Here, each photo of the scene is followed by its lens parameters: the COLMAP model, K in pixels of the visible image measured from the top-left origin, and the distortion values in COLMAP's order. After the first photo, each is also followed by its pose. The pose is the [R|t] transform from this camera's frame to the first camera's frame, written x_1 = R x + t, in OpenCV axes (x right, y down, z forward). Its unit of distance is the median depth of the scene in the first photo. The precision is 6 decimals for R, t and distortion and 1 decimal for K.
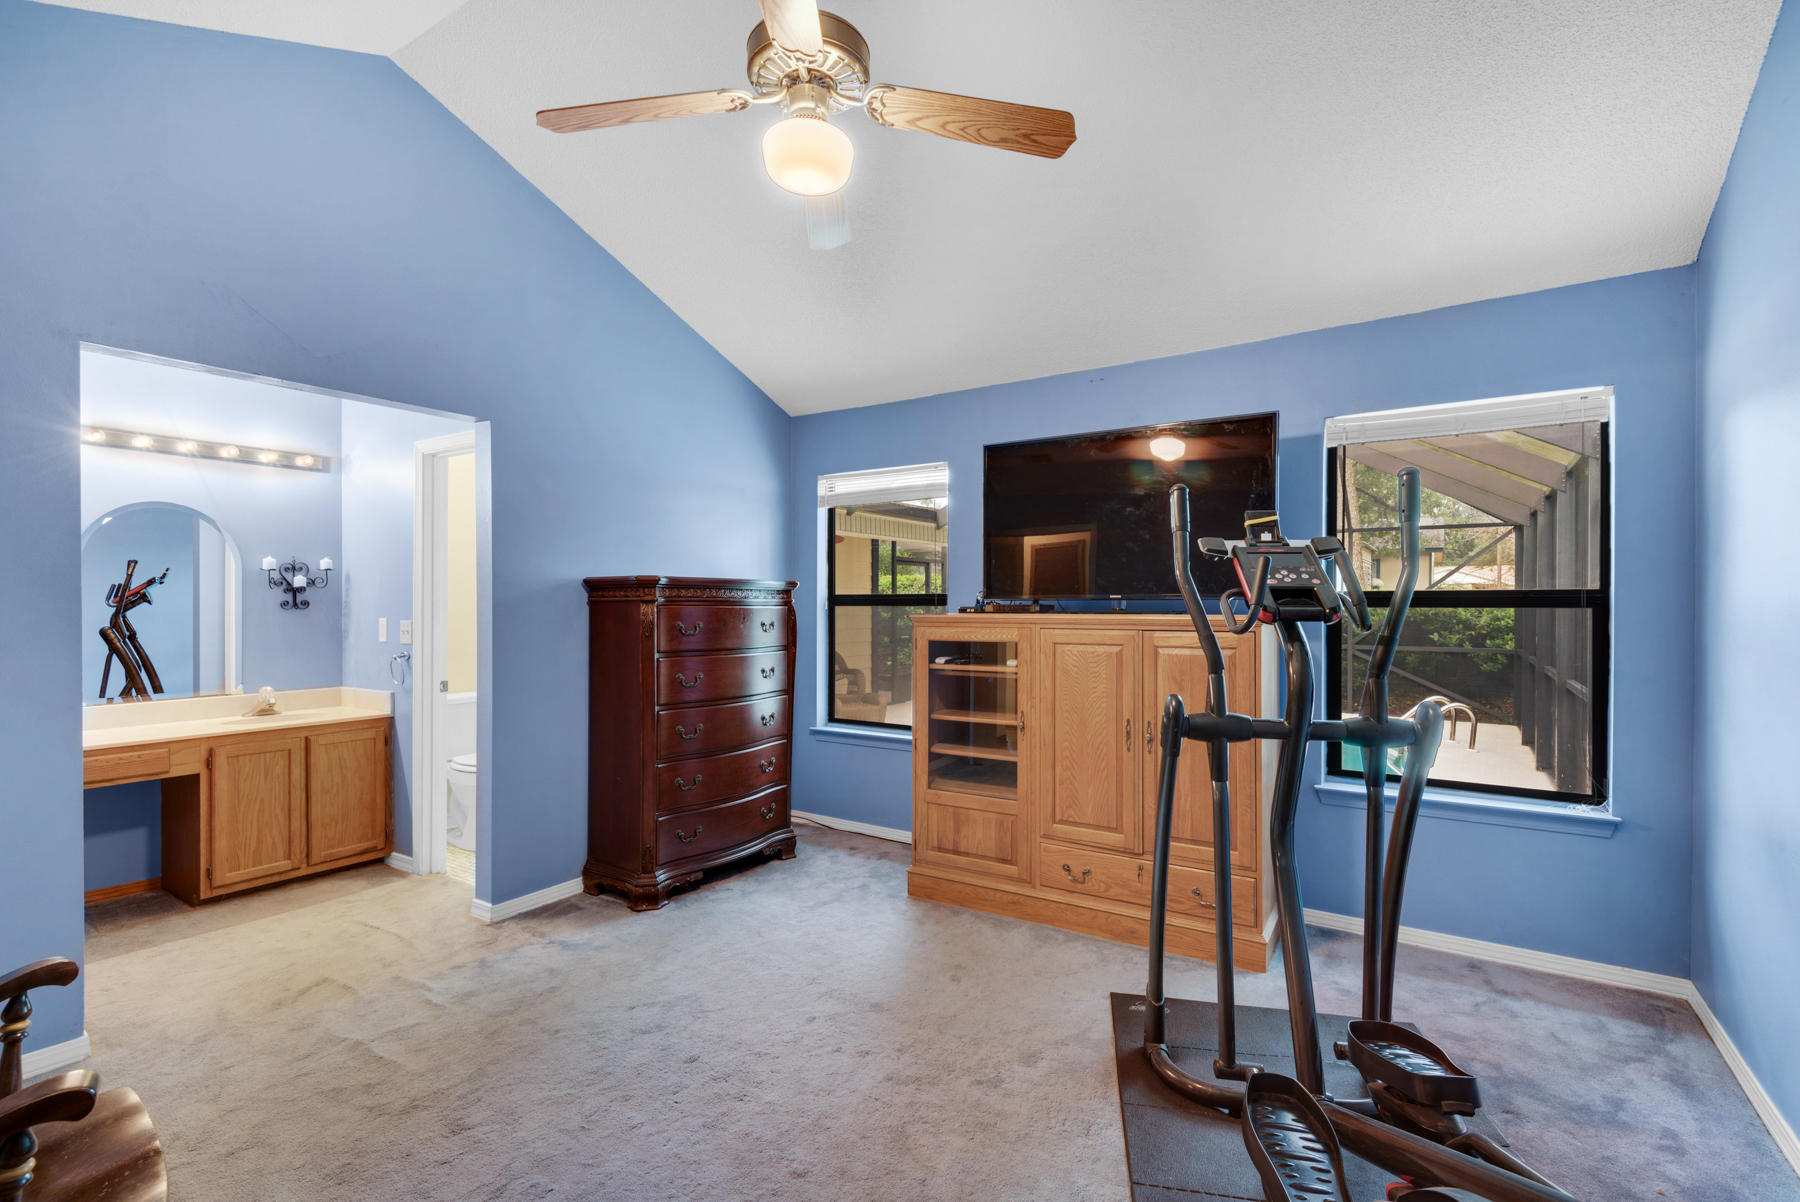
lens RADIAL K [[819.9, 0, 896.0], [0, 819.9, 614.5], [0, 0, 1]] dist [0.030082, -0.020059]
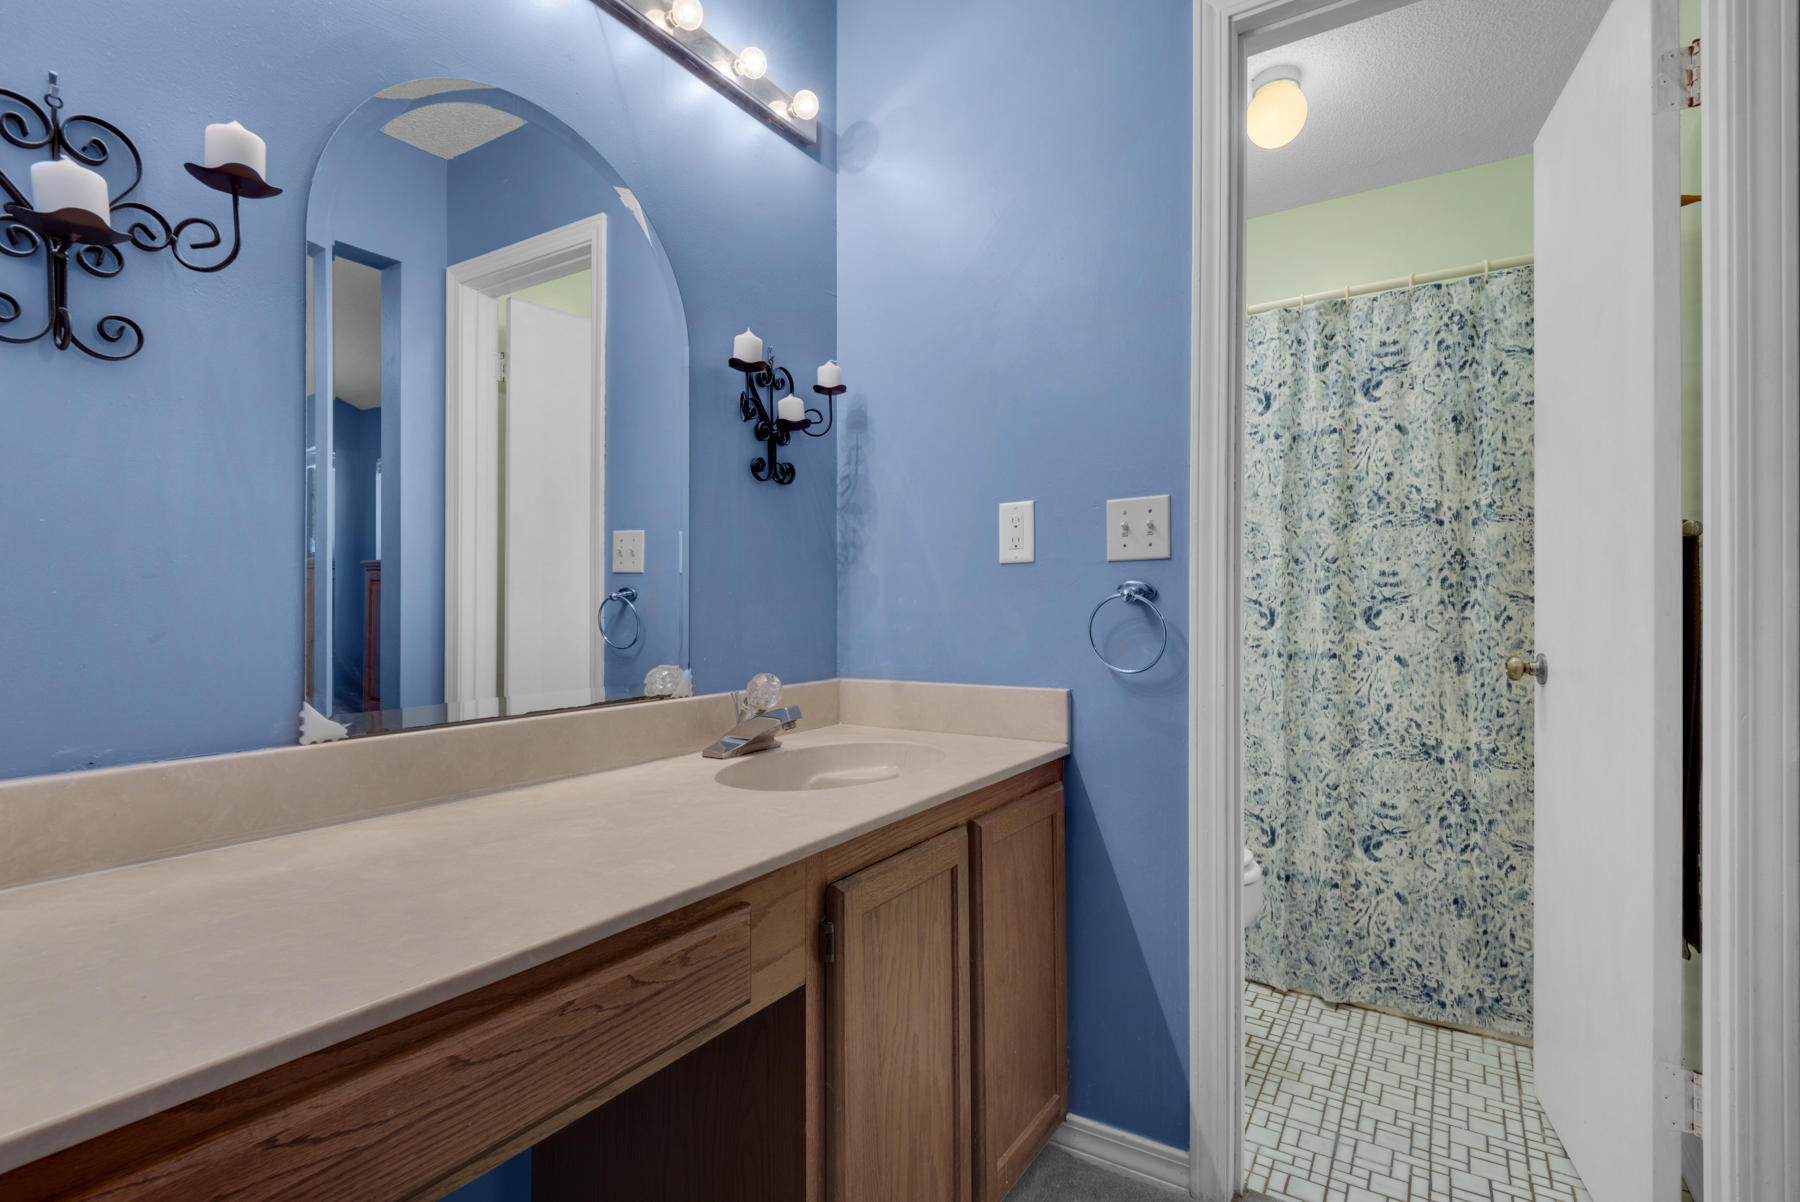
lens RADIAL K [[819.9, 0, 896.0], [0, 819.9, 614.5], [0, 0, 1]] dist [0.030082, -0.020059]
pose [[0.999354, 0.002233, 0.035863, -0.681389], [-0.001704, 0.999889, -0.014770, 0.062795], [-0.035892, 0.014699, 0.999248, 0.606764]]
